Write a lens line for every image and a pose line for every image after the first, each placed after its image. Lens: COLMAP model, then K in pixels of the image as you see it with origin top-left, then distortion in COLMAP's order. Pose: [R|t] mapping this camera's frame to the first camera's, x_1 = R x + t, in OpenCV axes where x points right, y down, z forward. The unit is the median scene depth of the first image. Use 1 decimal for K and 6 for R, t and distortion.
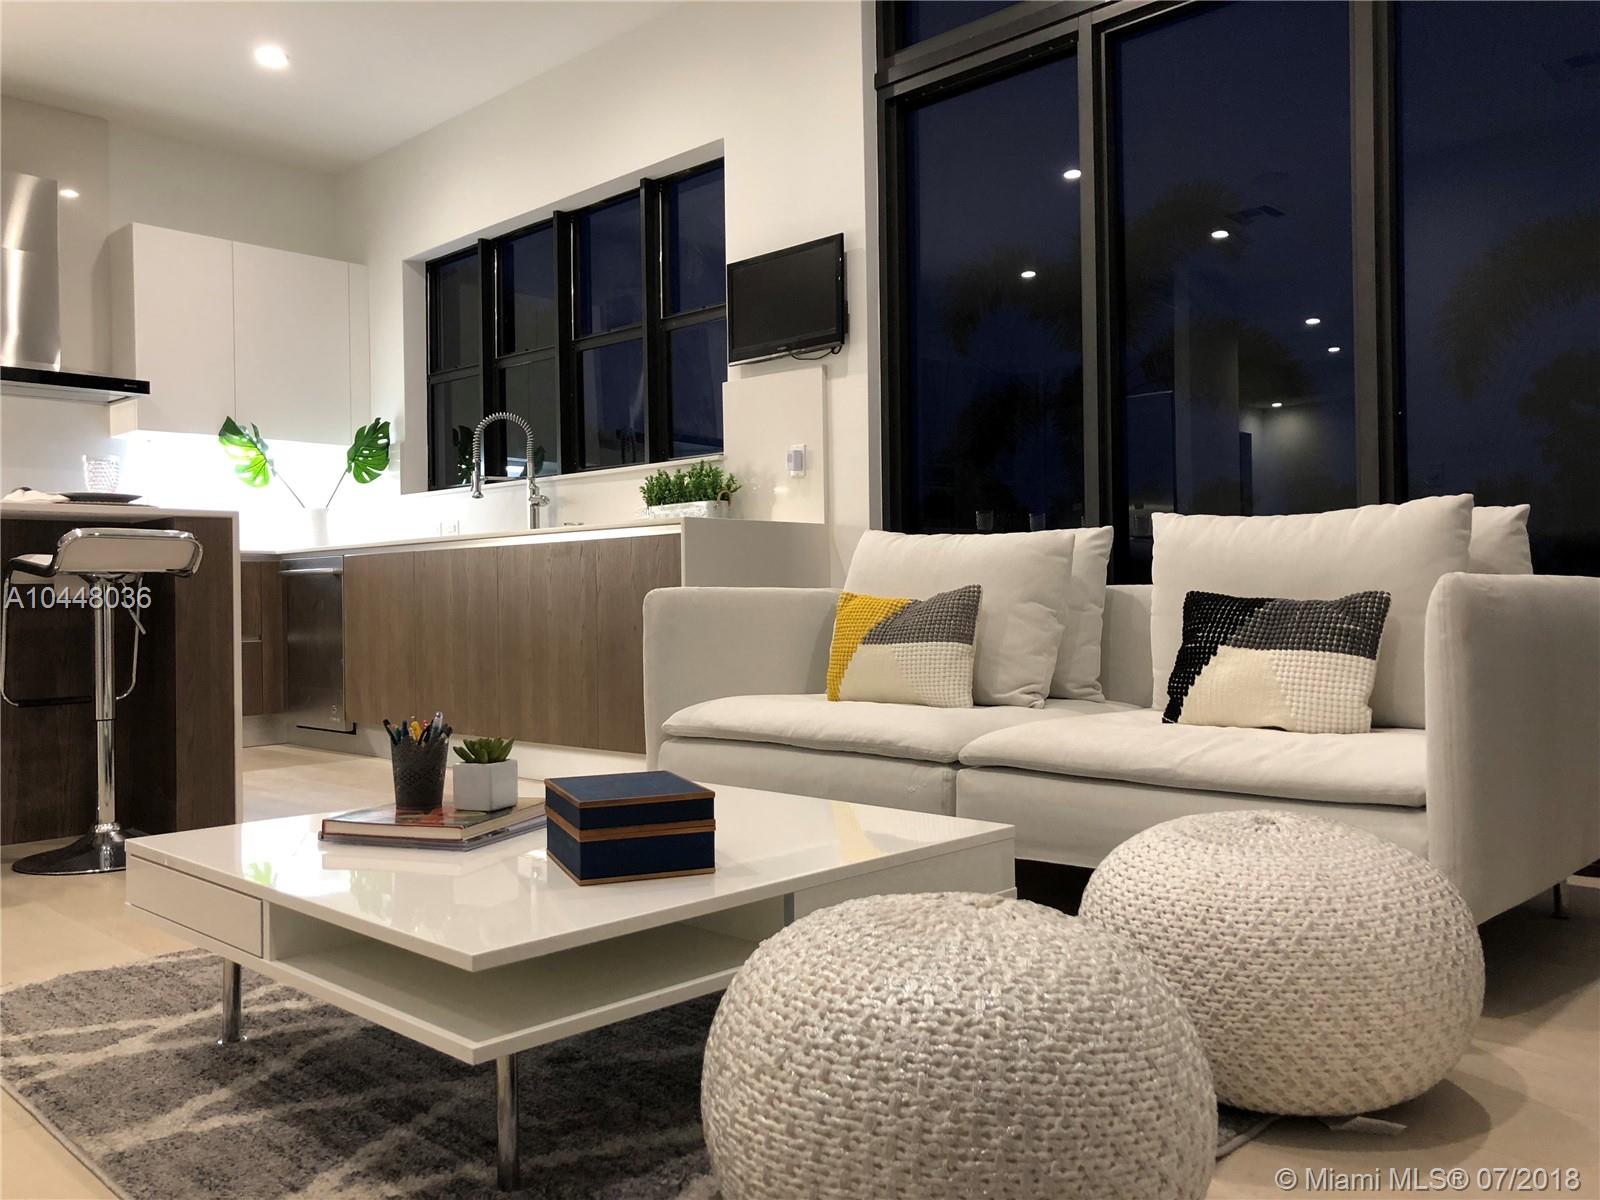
lens RADIAL K [[1302.4, 0, 783.7], [0, 1302.4, 597.3], [0, 0, 1]] dist [0.026143, -0.019723]
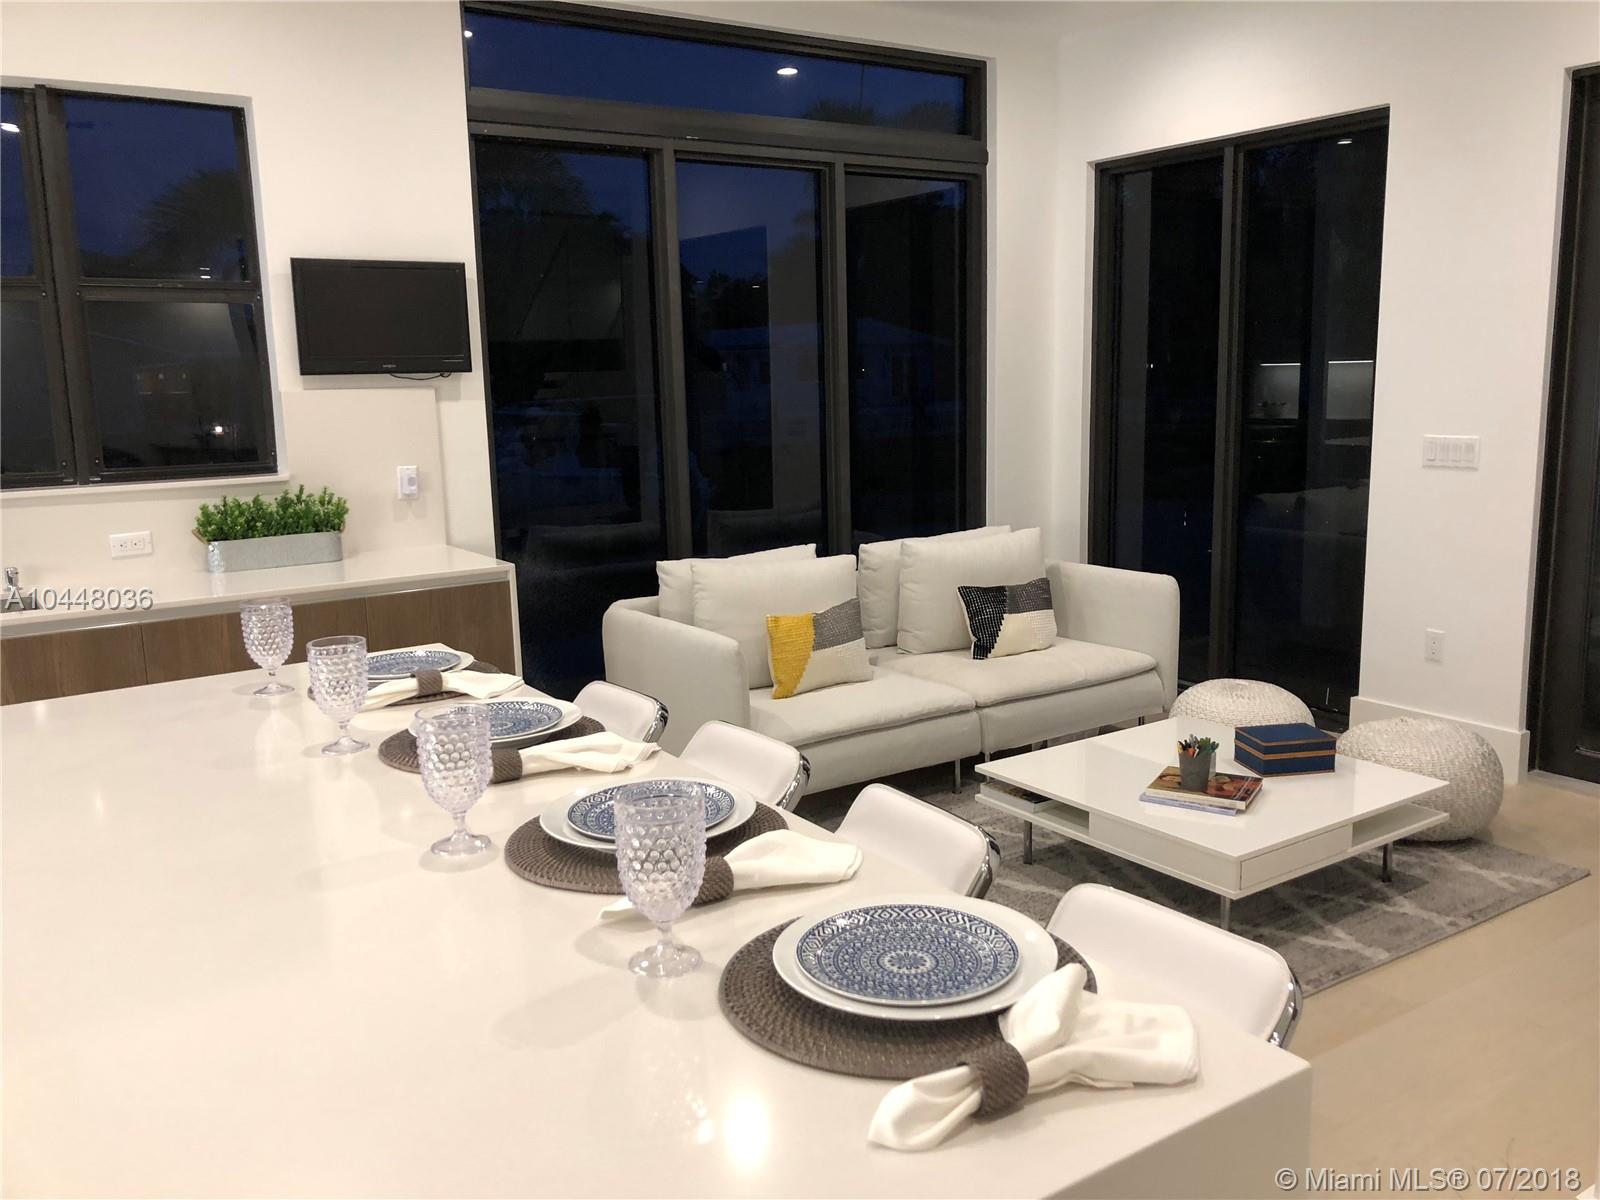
lens RADIAL K [[1308.6, 0, 795.3], [0, 1308.6, 599.3], [0, 0, 1]] dist [0.021612, 0.008602]
pose [[0.190608, -0.152959, 0.969676, -2.196435], [0.015255, 0.988128, 0.152871, -0.396854], [-0.981548, -0.014346, 0.190678, 1.264299]]
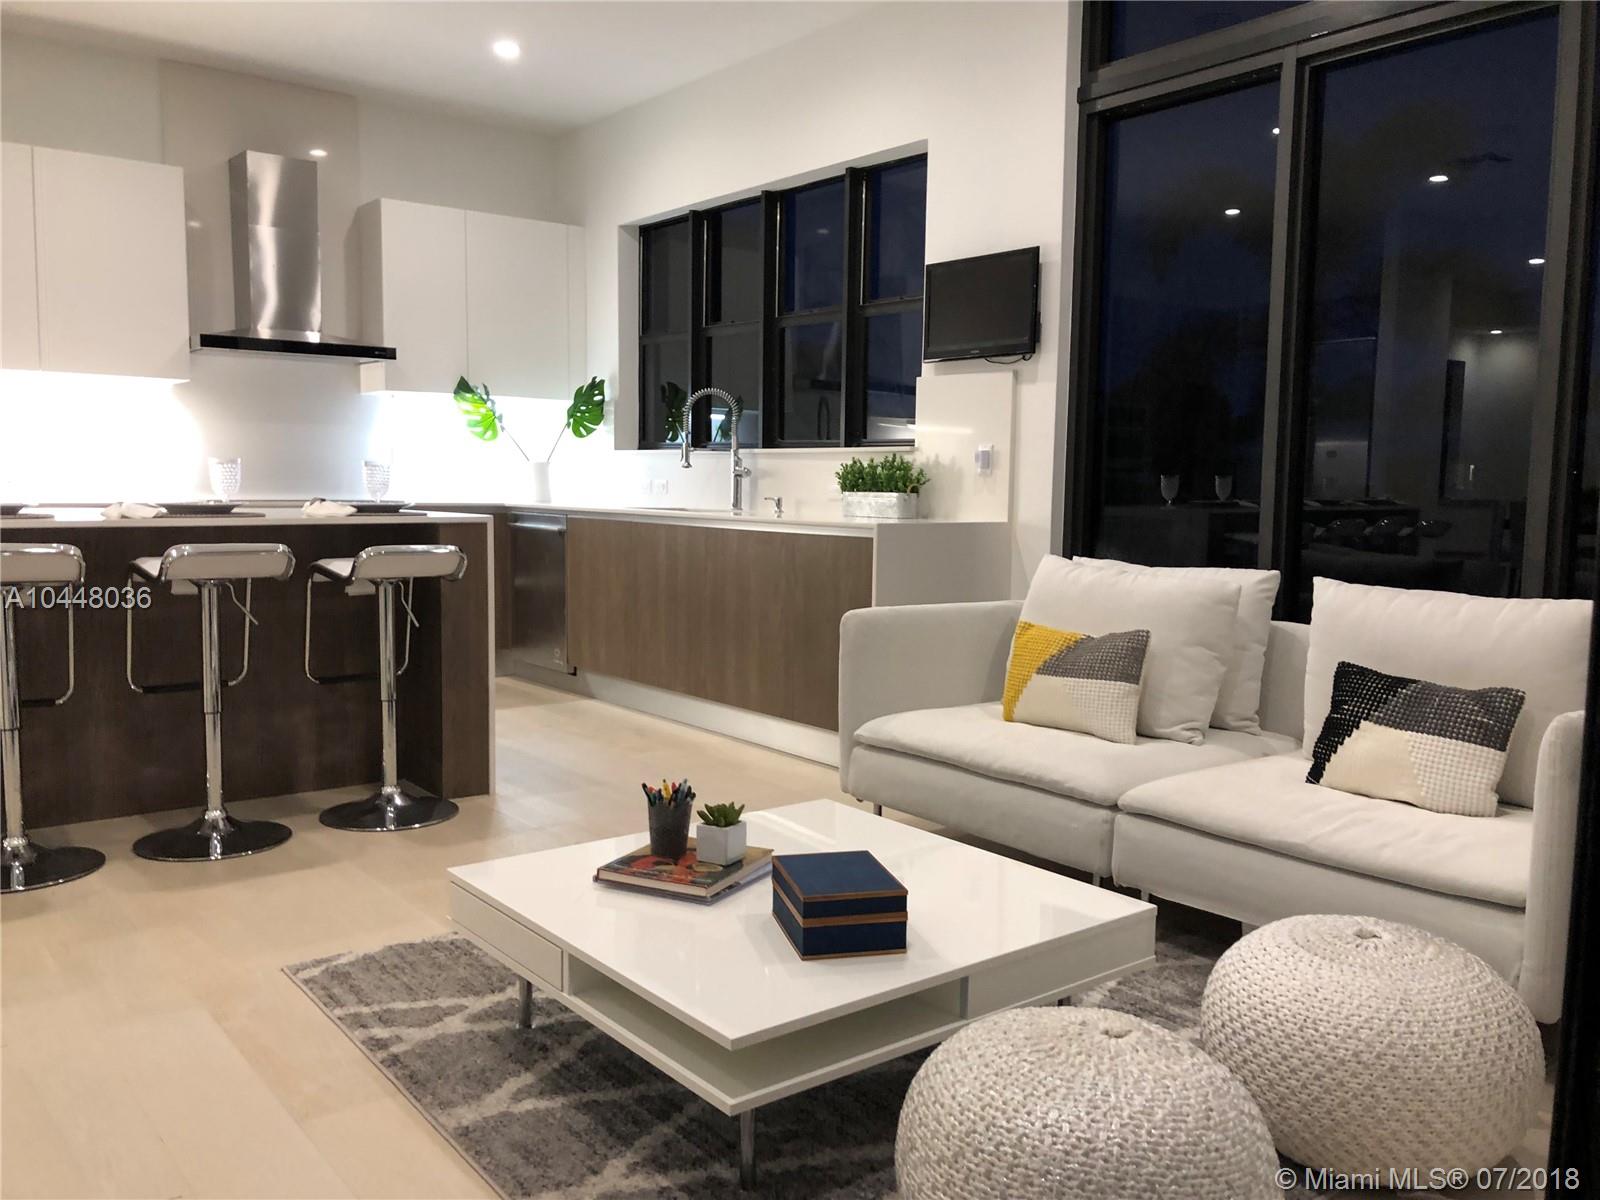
lens RADIAL K [[1308.6, 0, 795.3], [0, 1308.6, 599.3], [0, 0, 1]] dist [0.021612, 0.008602]
pose [[0.991429, 0.042344, -0.123597, -0.014693], [-0.029867, 0.994427, 0.101109, -0.226912], [0.127189, -0.096551, 0.987168, -0.214388]]
